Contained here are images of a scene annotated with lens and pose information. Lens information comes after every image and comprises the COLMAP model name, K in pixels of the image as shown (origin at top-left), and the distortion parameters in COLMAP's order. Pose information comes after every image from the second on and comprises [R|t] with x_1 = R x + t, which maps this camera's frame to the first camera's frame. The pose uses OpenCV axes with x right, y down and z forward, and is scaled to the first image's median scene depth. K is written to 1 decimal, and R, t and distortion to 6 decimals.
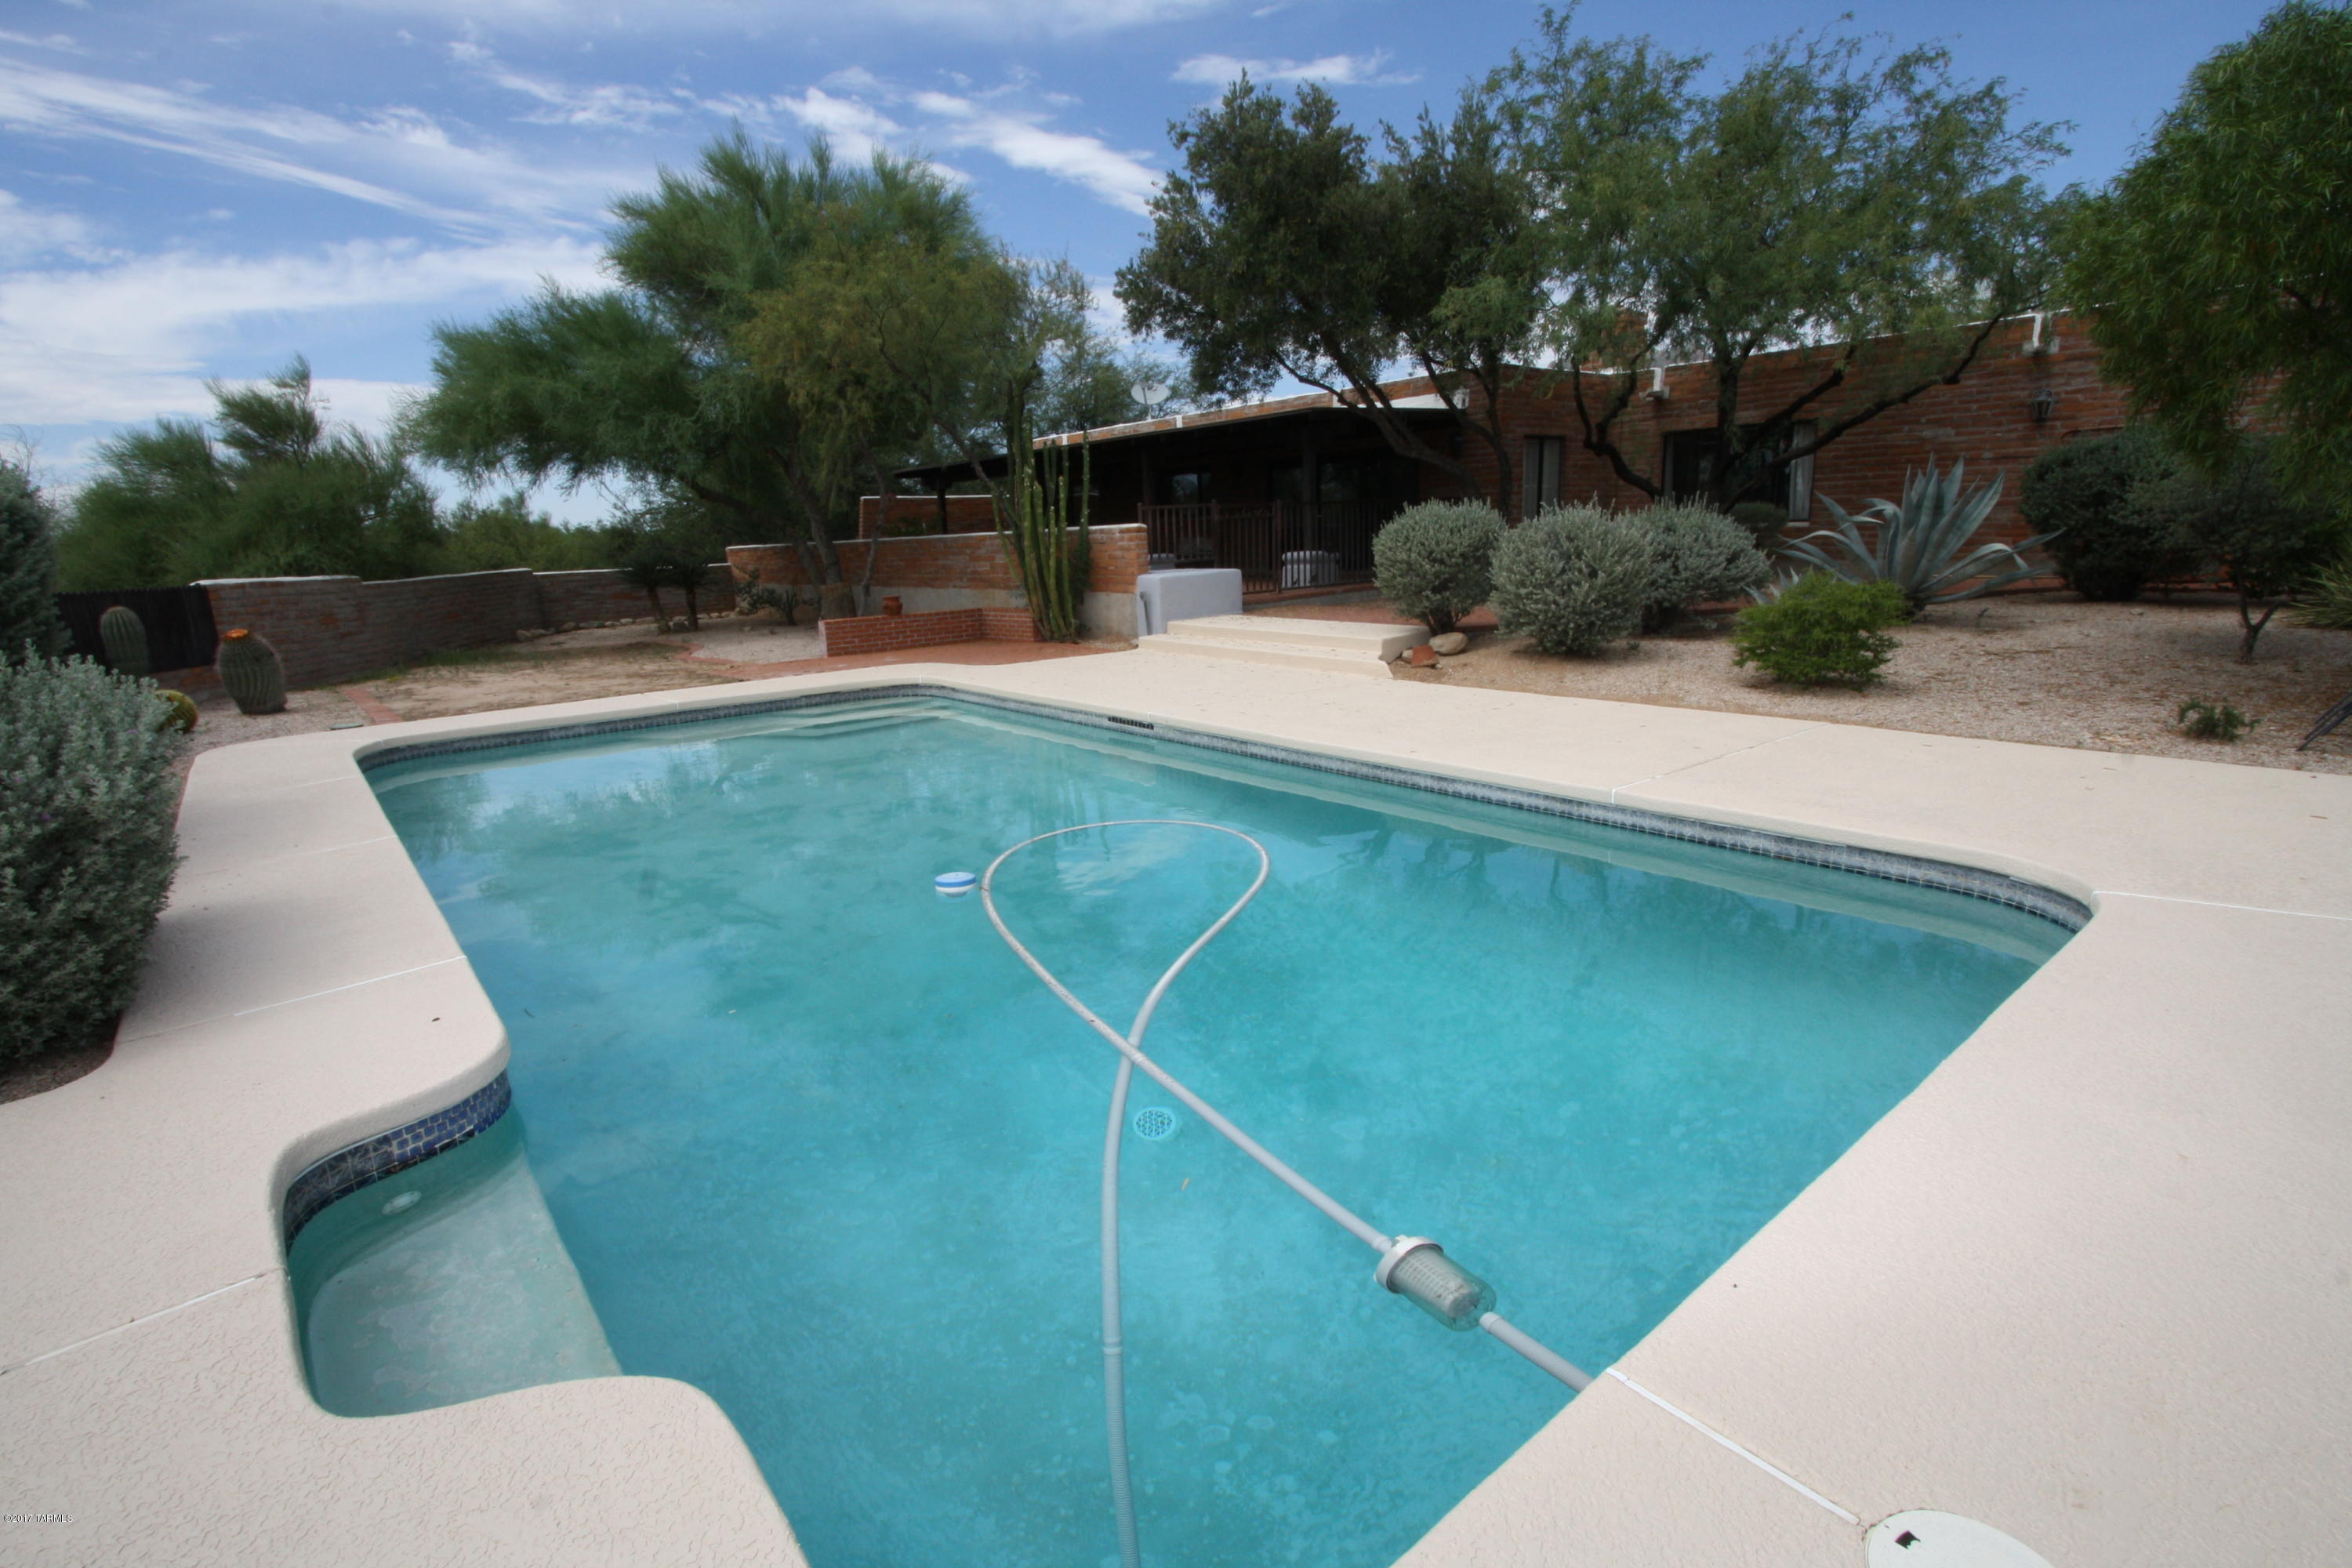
lens RADIAL K [[1099.4, 0, 1177.2], [0, 1099.4, 777.7], [0, 0, 1]] dist [-0.017650, 0.000694]
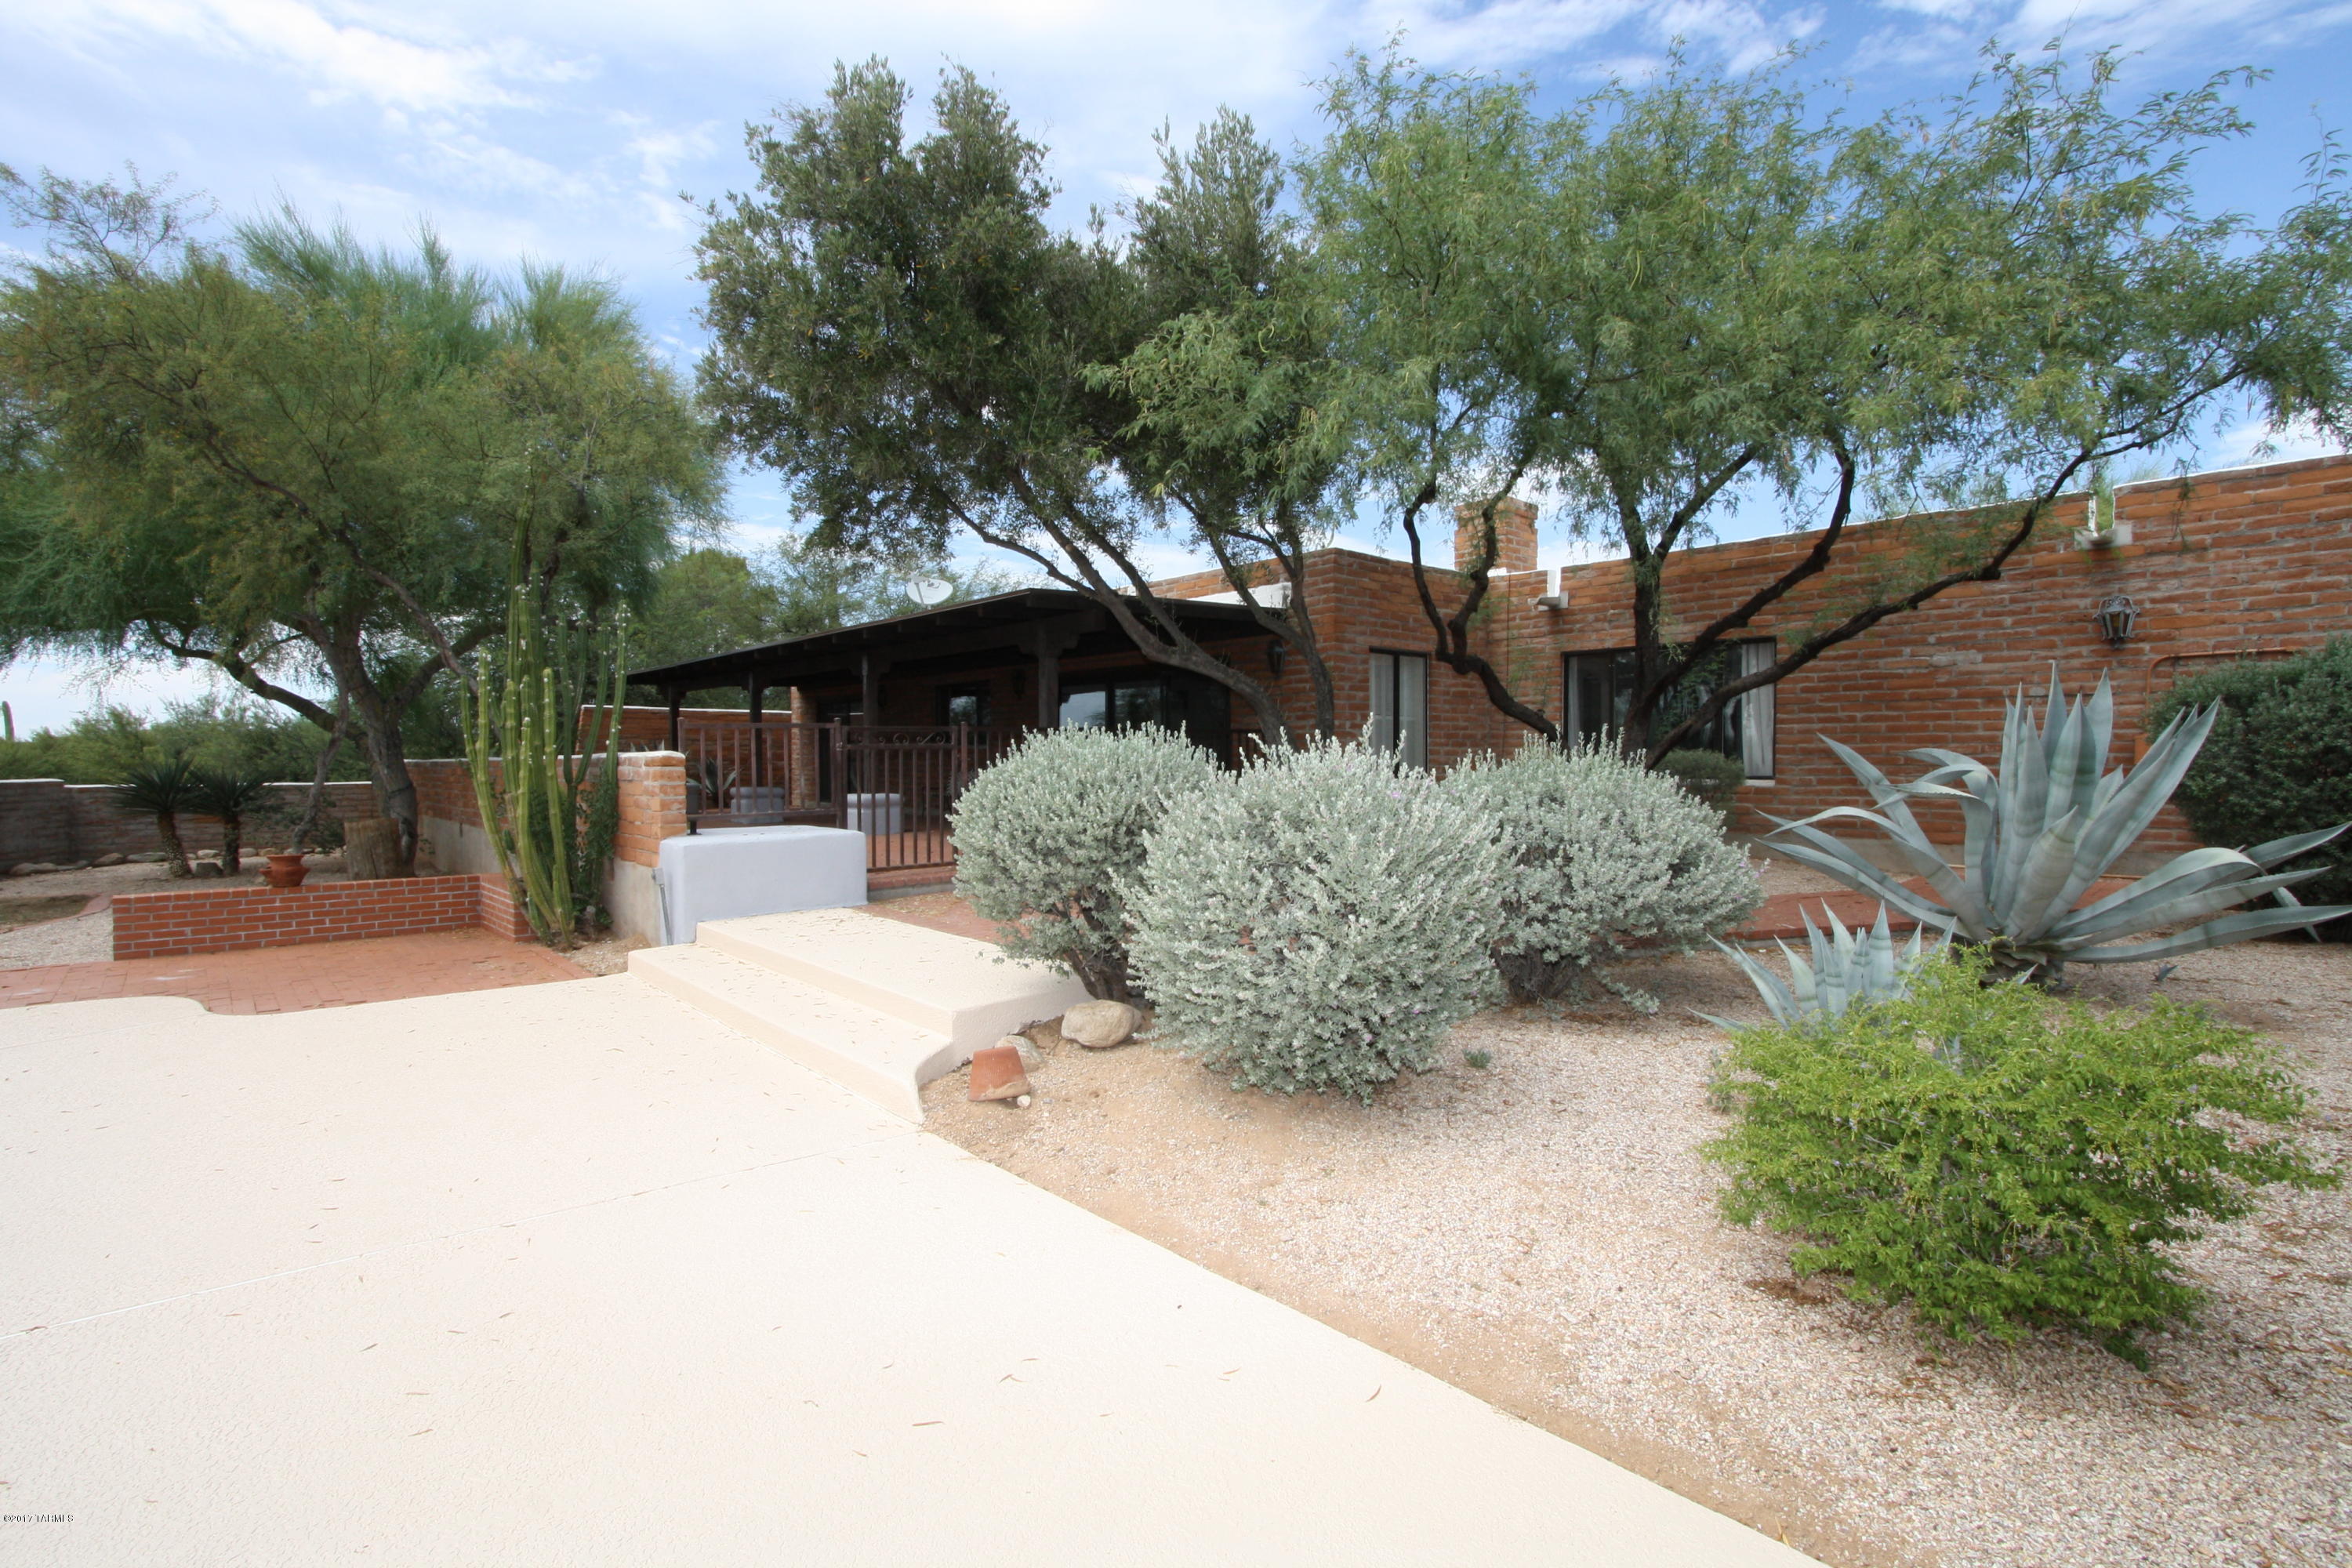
lens RADIAL K [[1099.4, 0, 1178.4], [0, 1099.4, 779.7], [0, 0, 1]] dist [-0.017650, 0.000694]
pose [[0.998192, 0.033460, 0.049932, 0.201440], [-0.022684, 0.979005, -0.202568, -0.102696], [-0.055661, 0.201069, 0.977994, 0.411150]]
